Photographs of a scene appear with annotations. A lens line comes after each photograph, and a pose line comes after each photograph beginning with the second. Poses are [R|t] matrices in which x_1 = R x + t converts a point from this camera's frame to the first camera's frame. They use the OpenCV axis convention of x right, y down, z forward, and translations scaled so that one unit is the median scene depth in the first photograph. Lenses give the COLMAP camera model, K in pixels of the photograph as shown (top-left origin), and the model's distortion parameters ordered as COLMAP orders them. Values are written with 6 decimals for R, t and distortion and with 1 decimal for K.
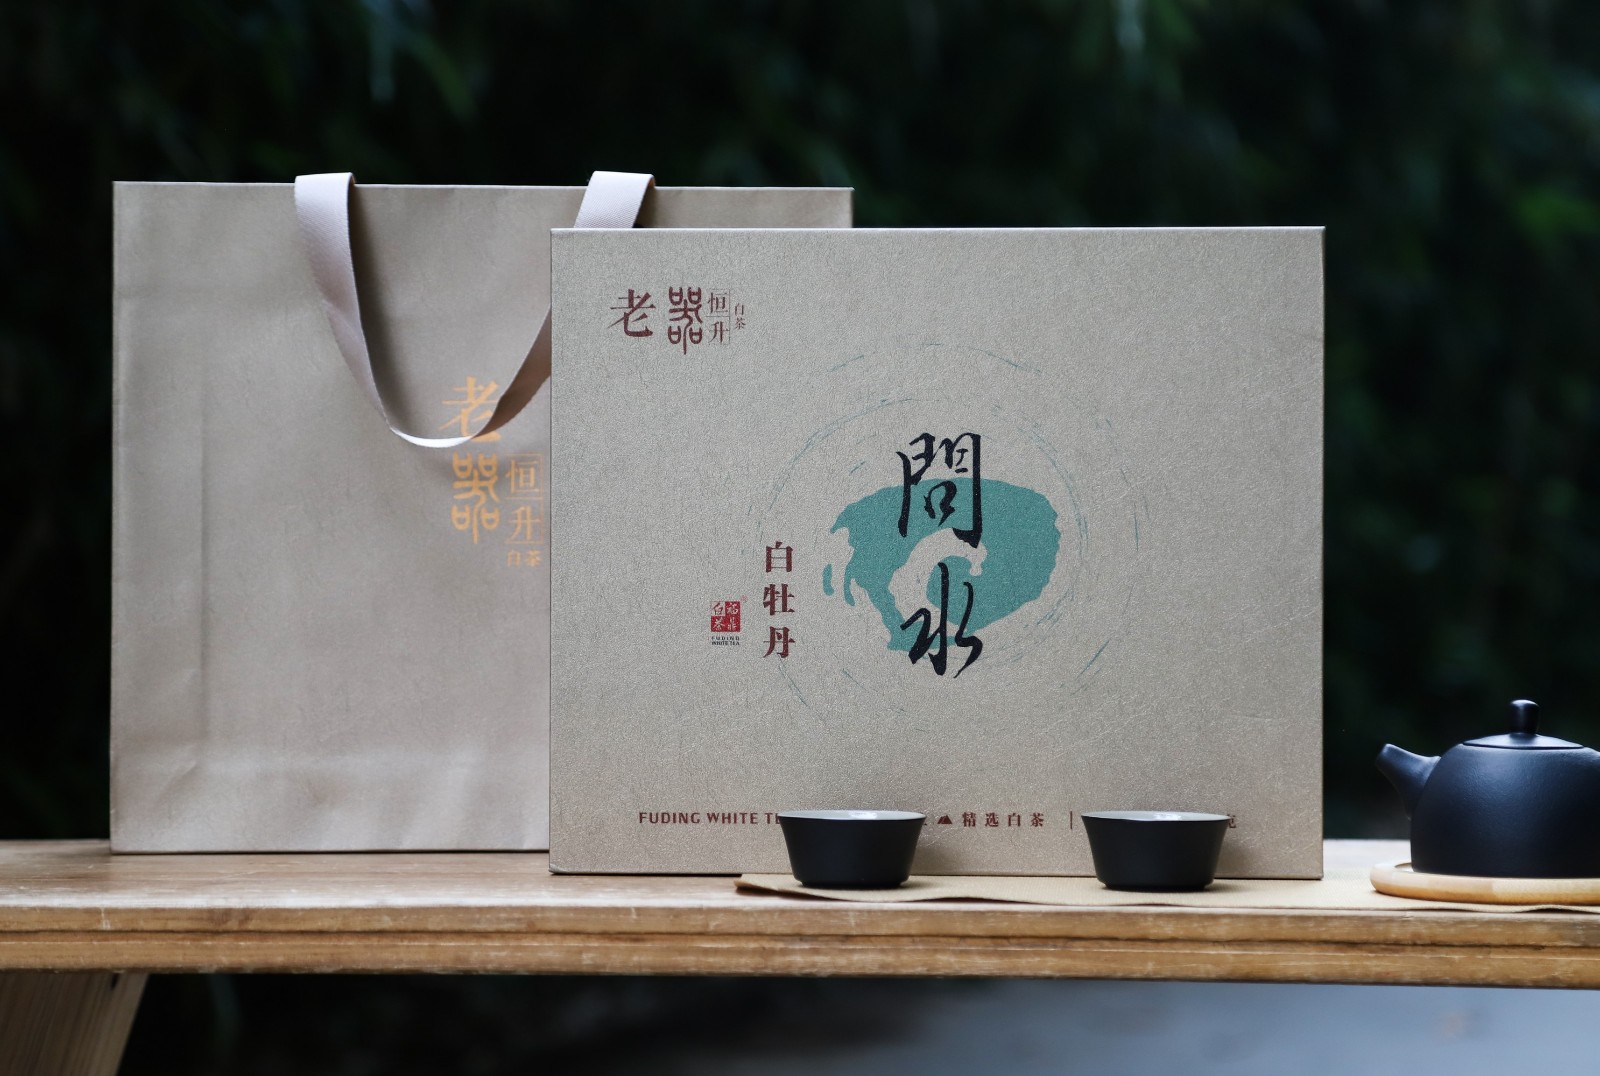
lens RADIAL K [[4589.1, 0, 878.5], [0, 4589.1, 538.5], [0, 0, 1]] dist [0.242504, -0.014044]
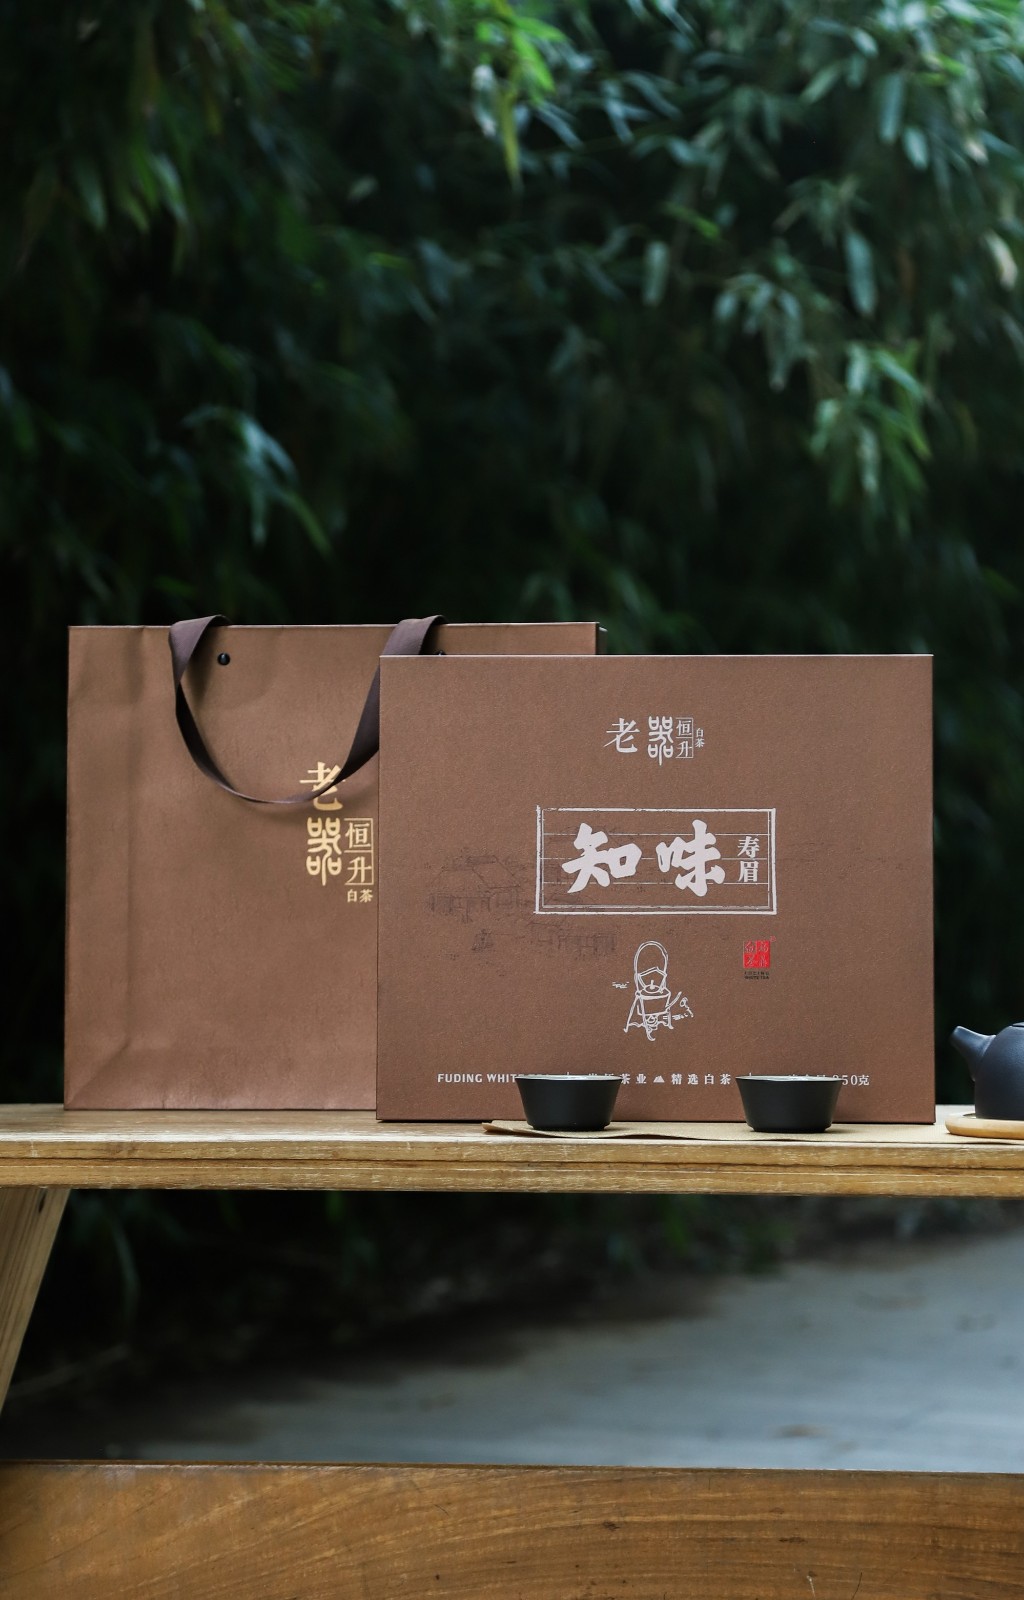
lens RADIAL K [[3981.0, 0, 560.0], [0, 3981.0, 704.2], [0, 0, 1]] dist [0.102115, -0.519025]
pose [[0.999328, -0.003998, -0.036433, 0.037092], [0.002219, 0.998810, -0.048730, 0.006652], [0.036585, 0.048616, 0.998147, -0.209594]]
